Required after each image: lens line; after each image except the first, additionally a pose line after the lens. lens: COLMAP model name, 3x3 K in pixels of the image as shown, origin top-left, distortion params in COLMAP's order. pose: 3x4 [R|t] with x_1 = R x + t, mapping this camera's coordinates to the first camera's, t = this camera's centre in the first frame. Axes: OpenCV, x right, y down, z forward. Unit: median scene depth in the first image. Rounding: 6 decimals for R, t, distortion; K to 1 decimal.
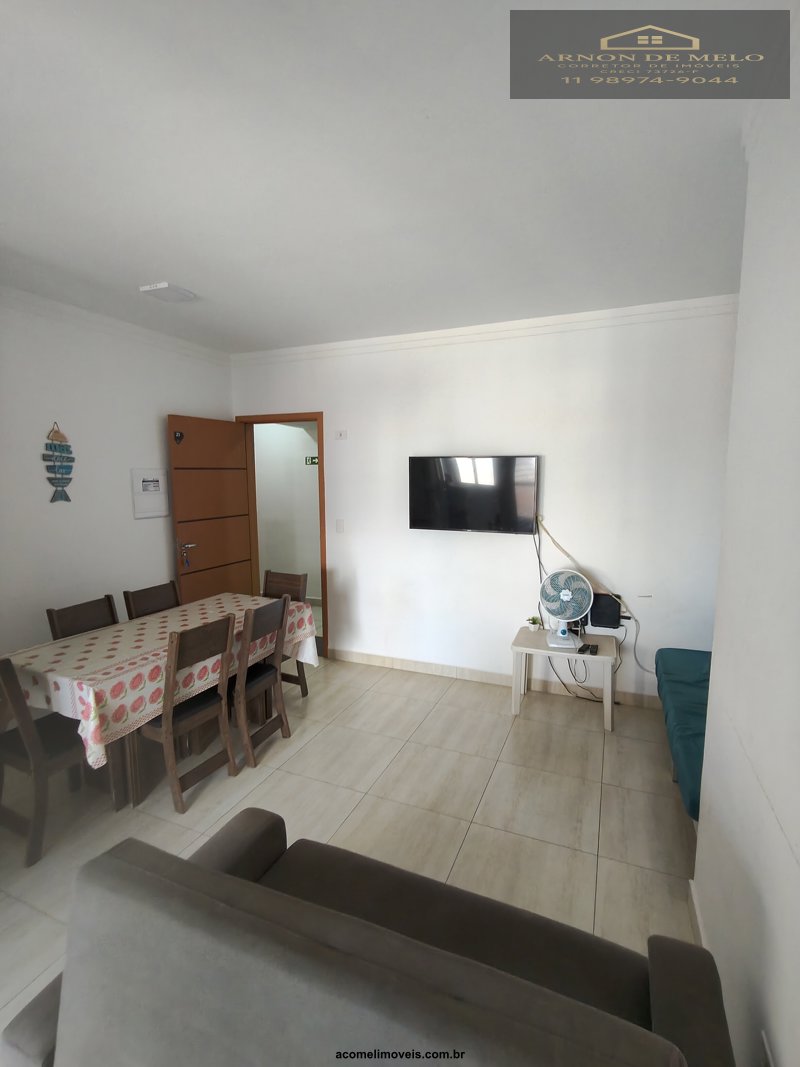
lens RADIAL K [[499.5, 0, 400.0], [0, 499.5, 533.5], [0, 0, 1]] dist [-0.011580, 0.000111]
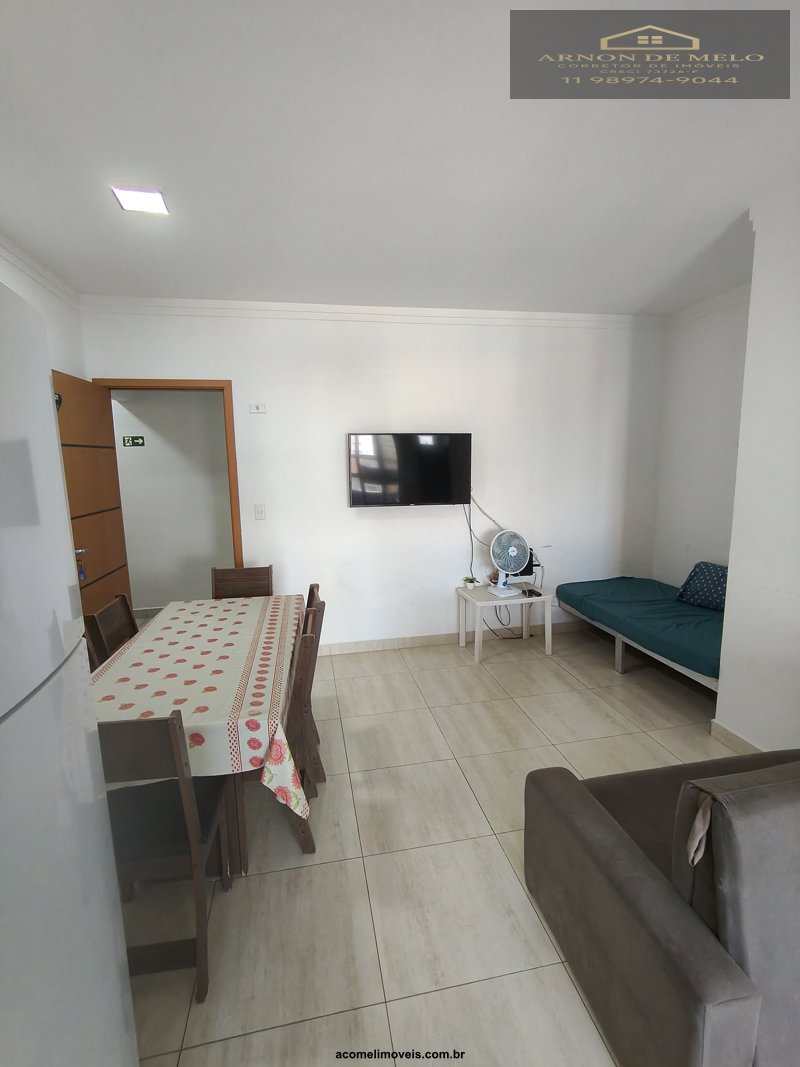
lens RADIAL K [[499.5, 0, 400.0], [0, 499.5, 533.5], [0, 0, 1]] dist [-0.011580, 0.000111]
pose [[0.828141, -0.094803, 0.552445, -0.505443], [0.083445, 0.995462, 0.045740, 0.004972], [-0.554274, 0.008220, 0.832293, 0.154319]]
